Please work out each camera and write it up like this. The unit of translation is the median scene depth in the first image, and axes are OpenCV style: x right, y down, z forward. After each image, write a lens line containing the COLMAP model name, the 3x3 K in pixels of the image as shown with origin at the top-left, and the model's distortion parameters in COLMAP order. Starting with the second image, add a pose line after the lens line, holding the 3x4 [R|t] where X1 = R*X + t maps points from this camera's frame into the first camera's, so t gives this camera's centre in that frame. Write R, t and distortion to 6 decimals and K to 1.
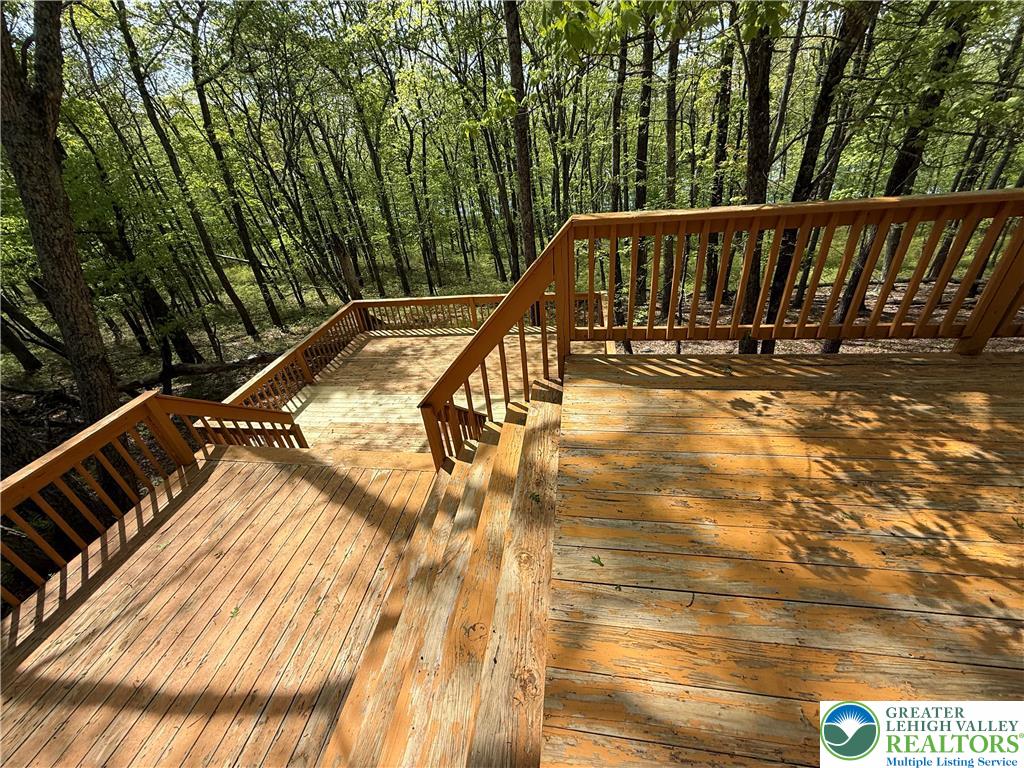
lens RADIAL K [[410.0, 0, 511.6], [0, 410.0, 383.0], [0, 0, 1]] dist [-0.000834, 0.000069]
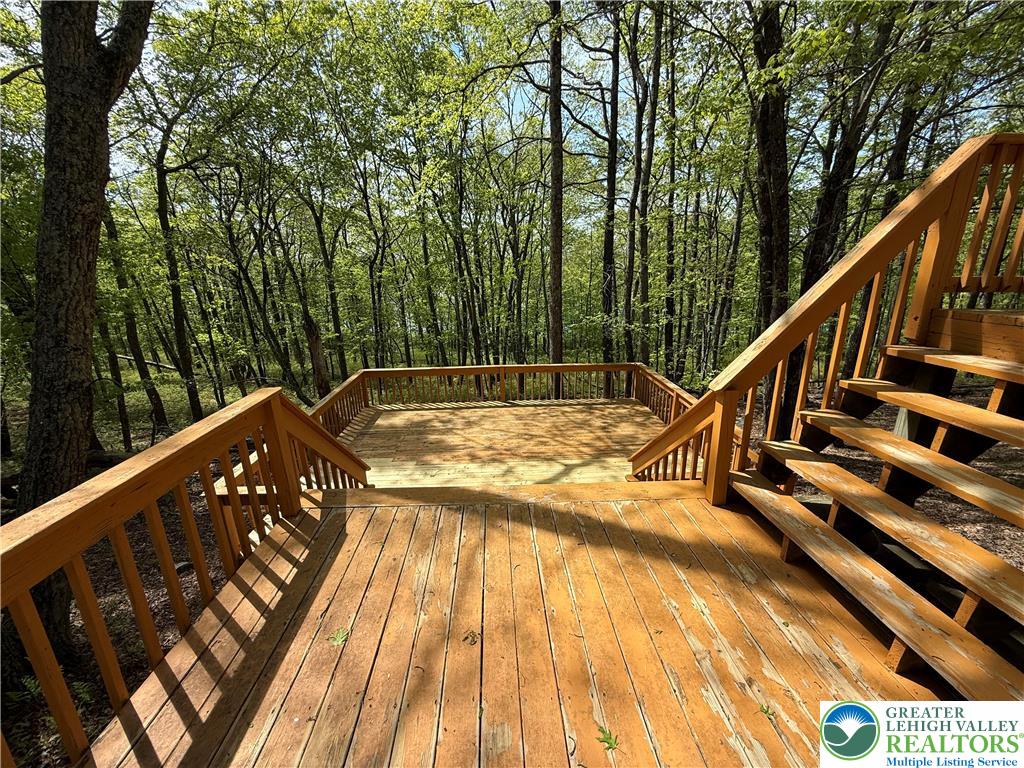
lens RADIAL K [[410.0, 0, 511.1], [0, 410.0, 381.8], [0, 0, 1]] dist [-0.000834, 0.000069]
pose [[0.979371, 0.023316, 0.200722, -0.294035], [0.034729, 0.959119, -0.280864, 0.093775], [-0.199065, 0.282041, 0.938523, 0.147255]]
